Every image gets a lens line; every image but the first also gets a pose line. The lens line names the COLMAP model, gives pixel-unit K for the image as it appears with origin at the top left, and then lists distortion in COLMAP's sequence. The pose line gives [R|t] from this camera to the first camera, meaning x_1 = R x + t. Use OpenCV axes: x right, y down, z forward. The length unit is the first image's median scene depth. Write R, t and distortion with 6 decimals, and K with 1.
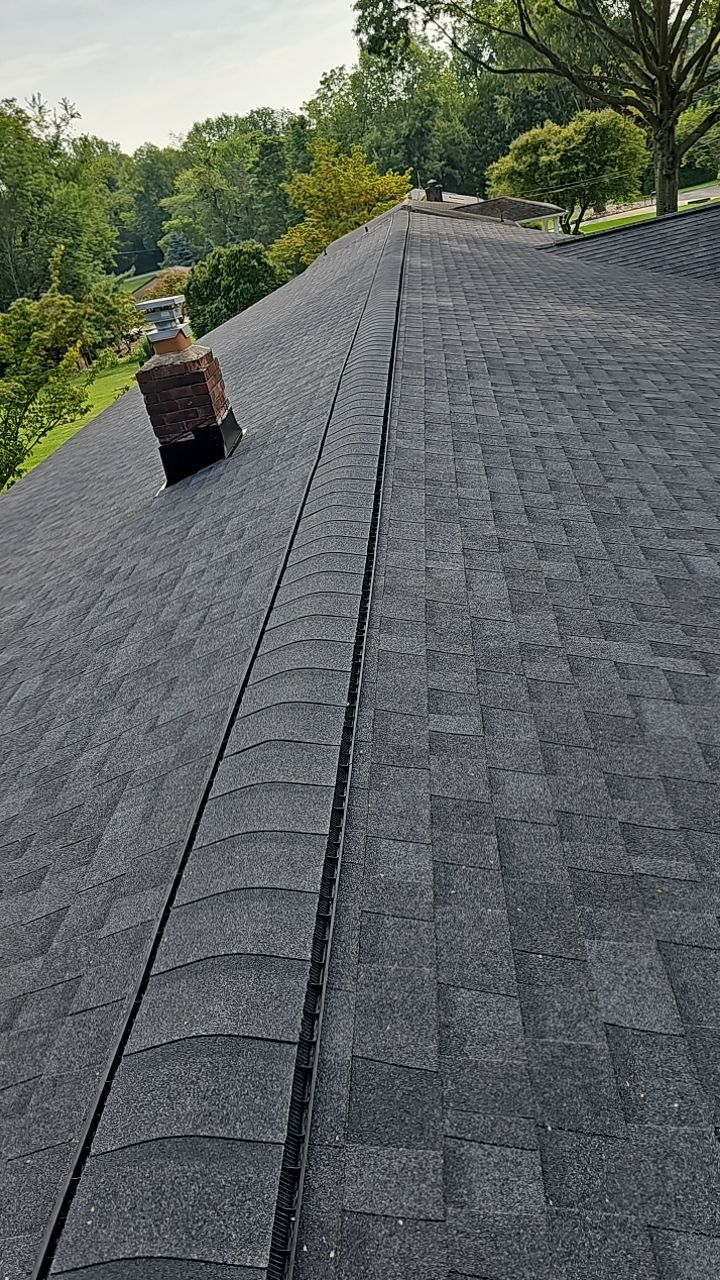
lens RADIAL K [[845.4, 0, 368.9], [0, 845.4, 646.5], [0, 0, 1]] dist [0.061396, -0.063913]
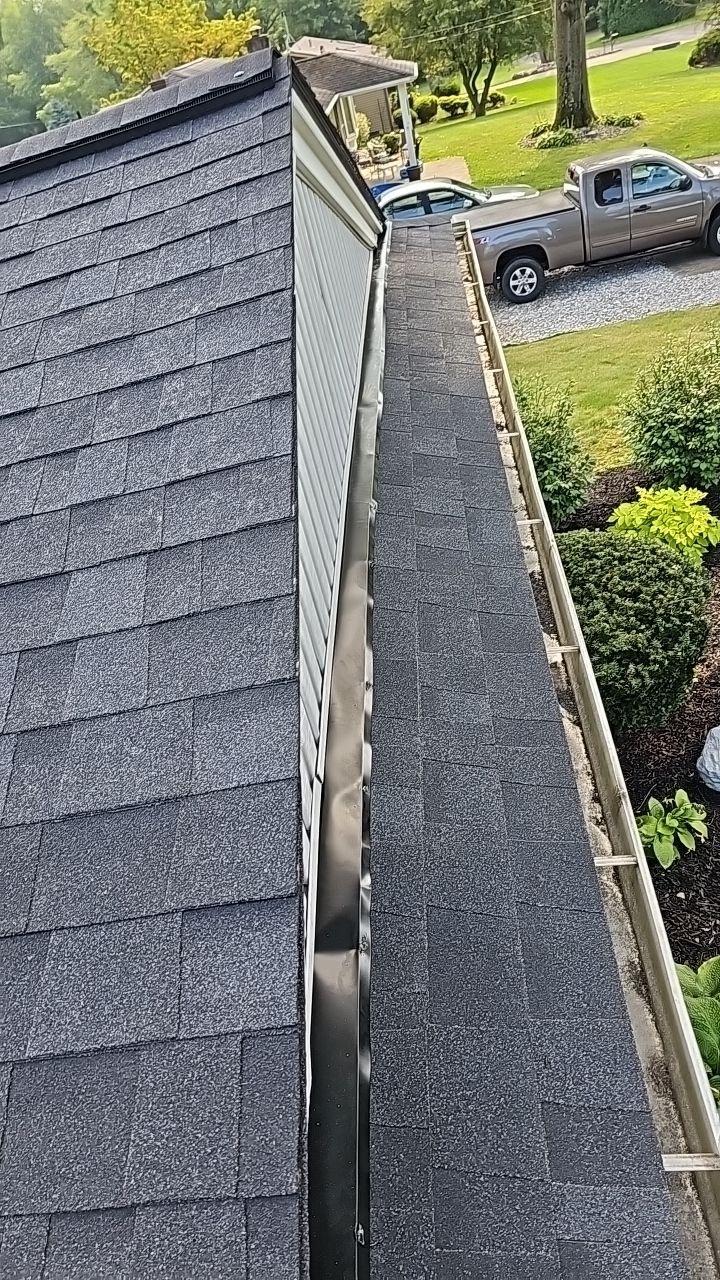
lens RADIAL K [[845.4, 0, 367.5], [0, 845.4, 655.3], [0, 0, 1]] dist [0.061396, -0.063913]
pose [[0.999566, -0.029277, 0.003250, 0.108974], [0.028560, 0.990230, 0.136489, -0.092909], [-0.007215, -0.136337, 0.990636, 0.167935]]
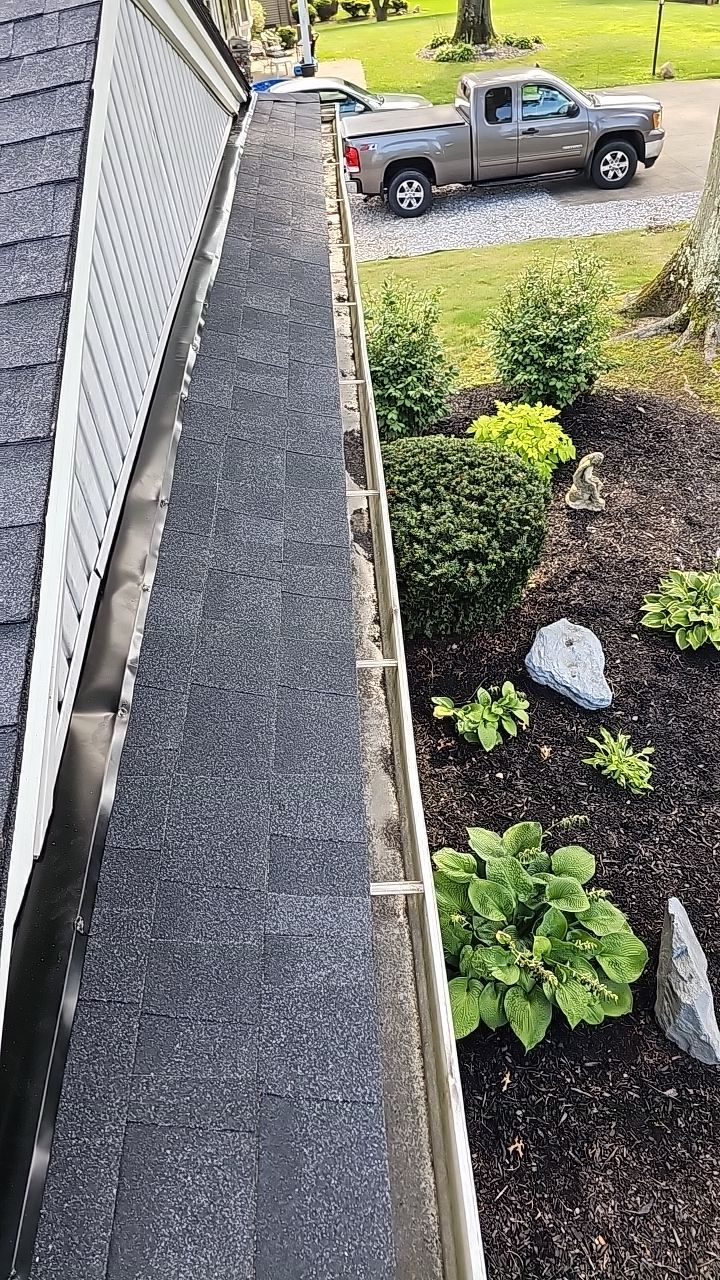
lens RADIAL K [[845.4, 0, 352.1], [0, 845.4, 646.3], [0, 0, 1]] dist [0.061396, -0.063913]
pose [[0.991996, 0.007188, 0.126062, 0.111794], [-0.033530, 0.977530, 0.208111, -0.089540], [-0.121734, -0.210672, 0.969948, 0.165880]]
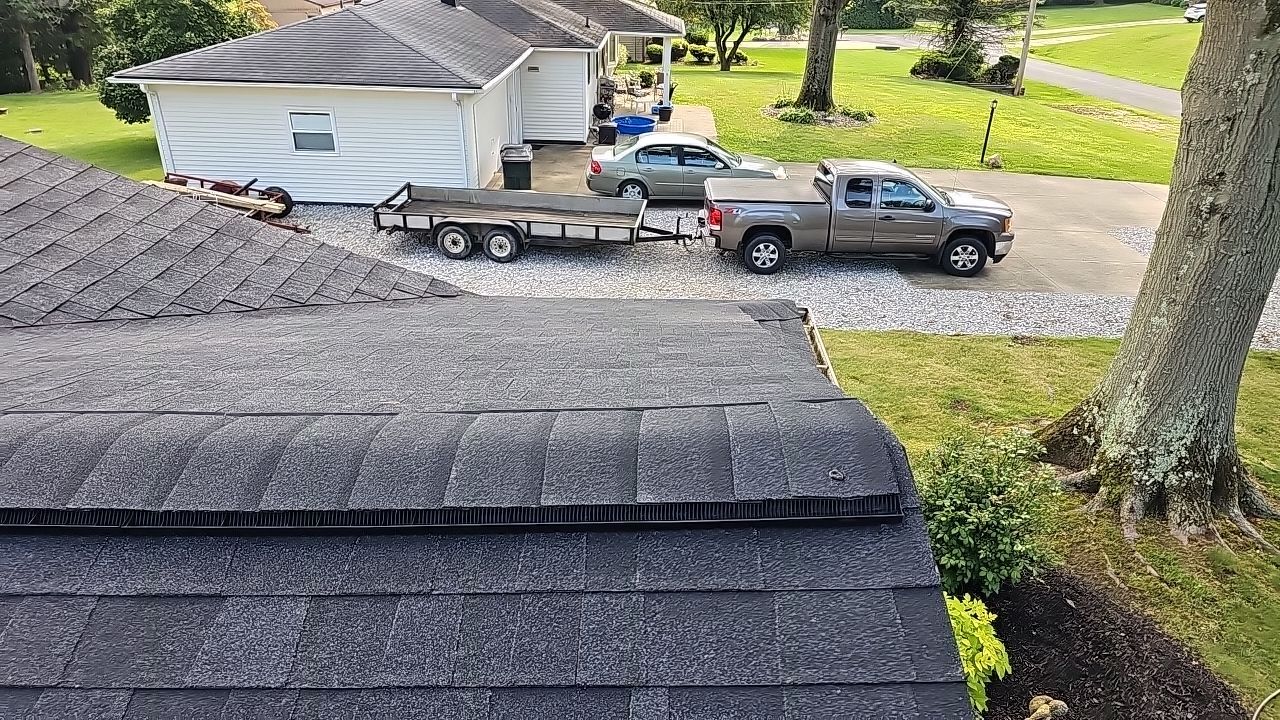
lens RADIAL K [[845.4, 0, 622.8], [0, 845.4, 364.5], [0, 0, 1]] dist [0.061396, -0.063913]
pose [[0.978116, 0.181137, 0.102368, 0.096830], [-0.176000, 0.982725, -0.057242, -0.111397], [-0.110968, 0.037973, 0.993098, 0.183965]]
